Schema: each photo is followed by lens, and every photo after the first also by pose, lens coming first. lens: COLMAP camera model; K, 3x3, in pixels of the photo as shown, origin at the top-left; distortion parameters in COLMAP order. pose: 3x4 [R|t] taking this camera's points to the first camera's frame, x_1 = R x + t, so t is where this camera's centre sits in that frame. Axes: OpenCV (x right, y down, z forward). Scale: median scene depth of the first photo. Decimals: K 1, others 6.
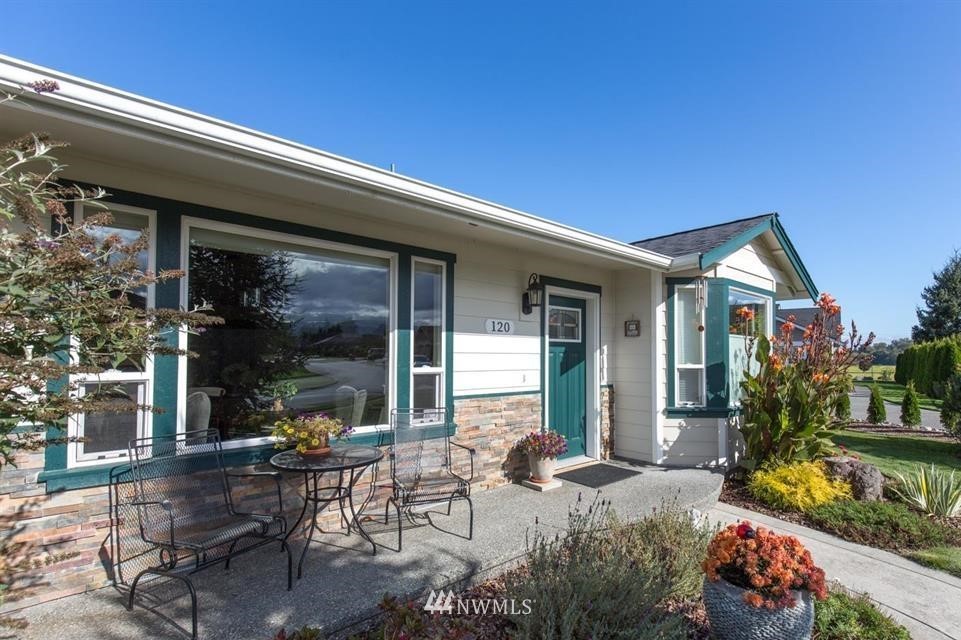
lens RADIAL K [[462.3, 0, 515.2], [0, 462.3, 337.6], [0, 0, 1]] dist [0.000495, -0.000674]
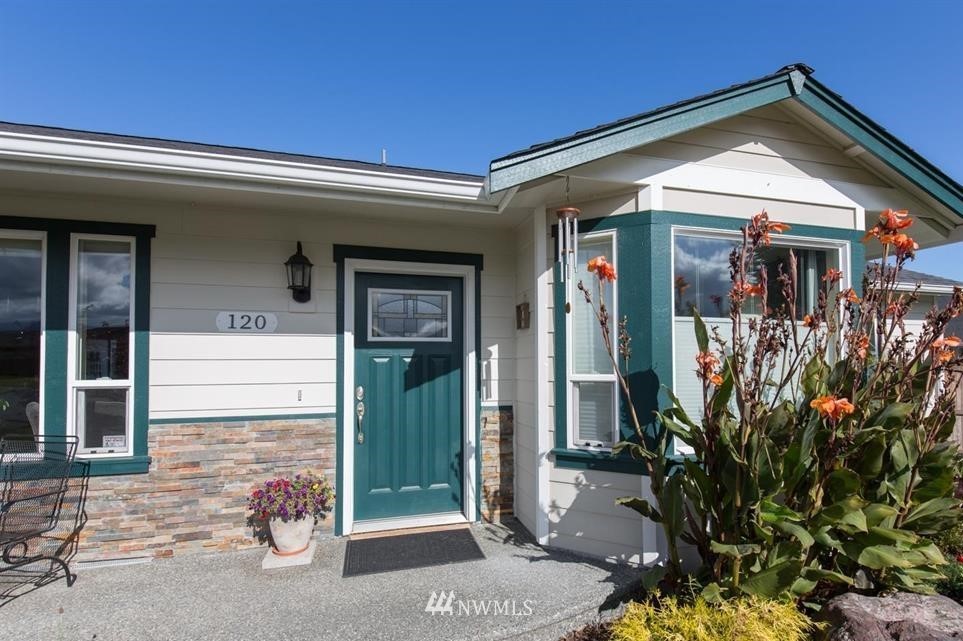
lens RADIAL K [[484.6, 0, 505.1], [0, 484.6, 346.4], [0, 0, 1]] dist [0.020520, -0.016837]
pose [[0.894466, -0.029262, -0.446177, 0.596818], [0.029654, 0.999542, -0.006107, 0.027426], [0.446152, -0.007769, 0.894924, 0.467491]]
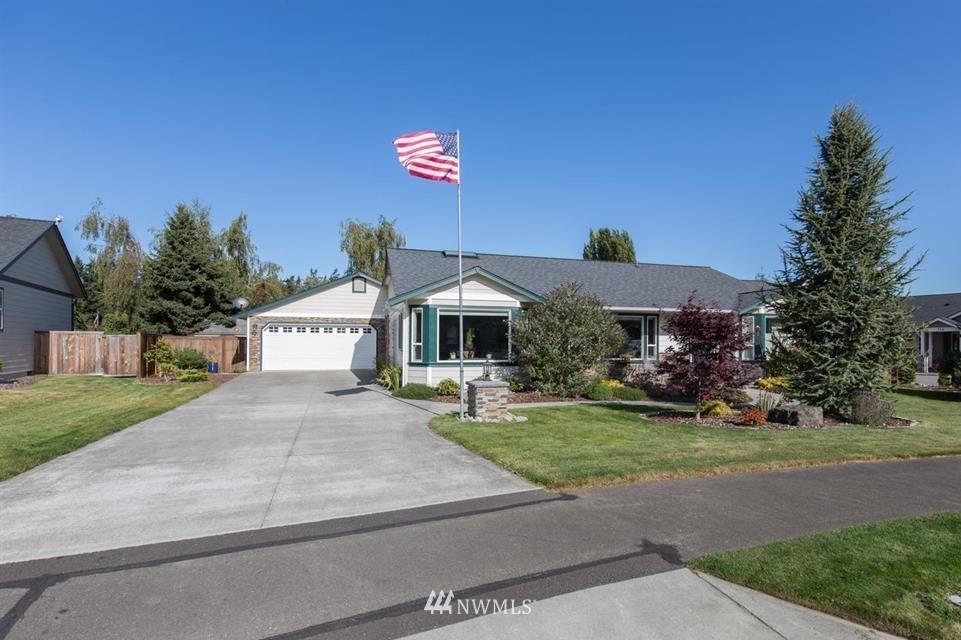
lens RADIAL K [[504.0, 0, 491.4], [0, 504.0, 337.2], [0, 0, 1]] dist [0.010989, -0.000687]
pose [[0.892187, -0.008147, -0.451593, 0.411362], [0.020077, 0.999564, 0.021633, -0.092080], [0.451220, -0.028368, 0.891962, -2.659411]]
